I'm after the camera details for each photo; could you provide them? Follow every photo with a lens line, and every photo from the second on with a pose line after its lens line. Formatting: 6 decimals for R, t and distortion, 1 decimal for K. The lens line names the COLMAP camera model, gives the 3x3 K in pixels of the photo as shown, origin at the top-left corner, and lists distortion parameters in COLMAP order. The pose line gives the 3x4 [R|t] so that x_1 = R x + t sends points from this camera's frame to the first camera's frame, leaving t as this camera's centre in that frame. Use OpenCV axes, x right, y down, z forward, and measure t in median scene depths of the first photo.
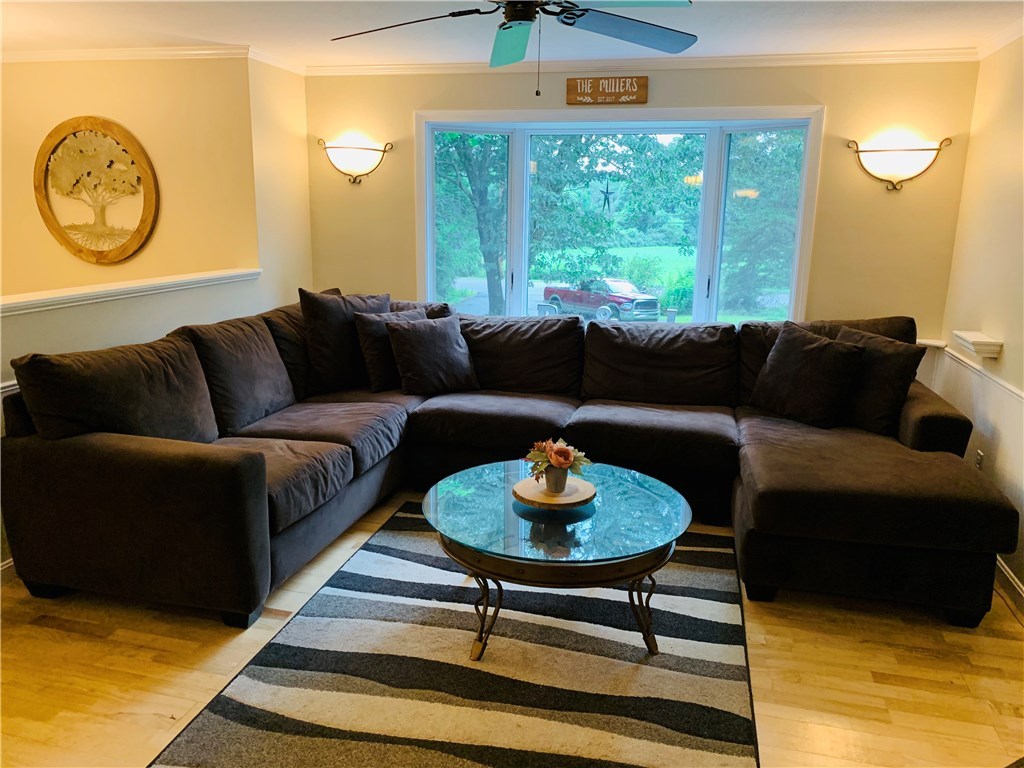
lens RADIAL K [[785.1, 0, 511.5], [0, 785.1, 369.7], [0, 0, 1]] dist [0.003437, -0.001909]
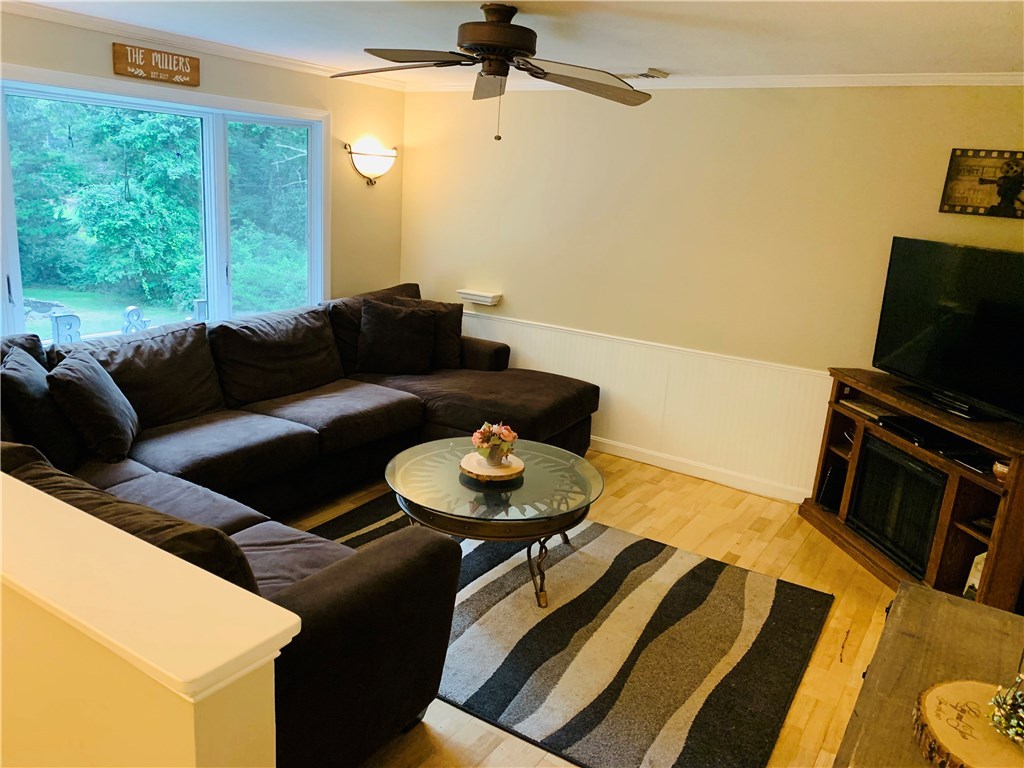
lens RADIAL K [[785.1, 0, 511.5], [0, 785.1, 369.7], [0, 0, 1]] dist [0.003437, -0.001909]
pose [[0.313109, -0.219727, 0.923949, -0.655034], [0.135550, 0.973247, 0.185516, -0.134069], [-0.939994, 0.067154, 0.334517, 0.357359]]
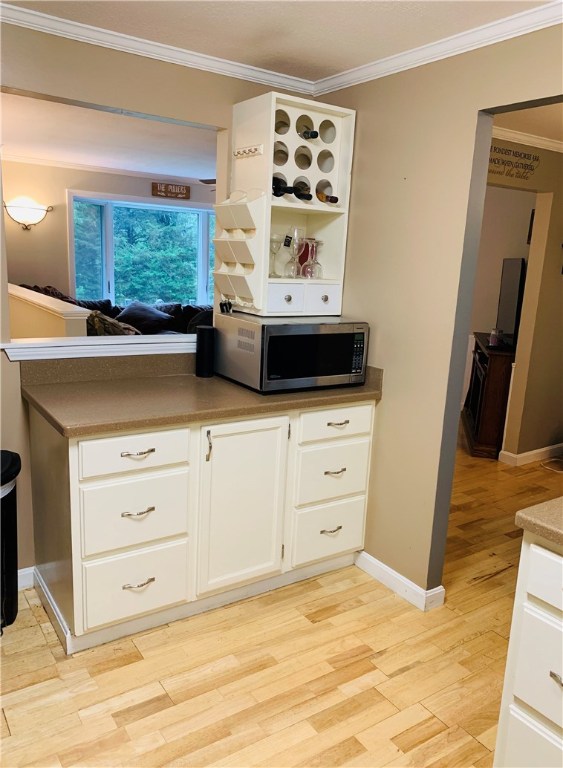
lens RADIAL K [[602.0, 0, 281.5], [0, 602.0, 384.0], [0, 0, 1]] dist [0.002405, 0.000456]
pose [[0.658525, -0.144255, 0.738604, -0.917595], [0.117279, 0.989137, 0.088622, 0.031848], [-0.743365, 0.028263, 0.668289, -0.232961]]
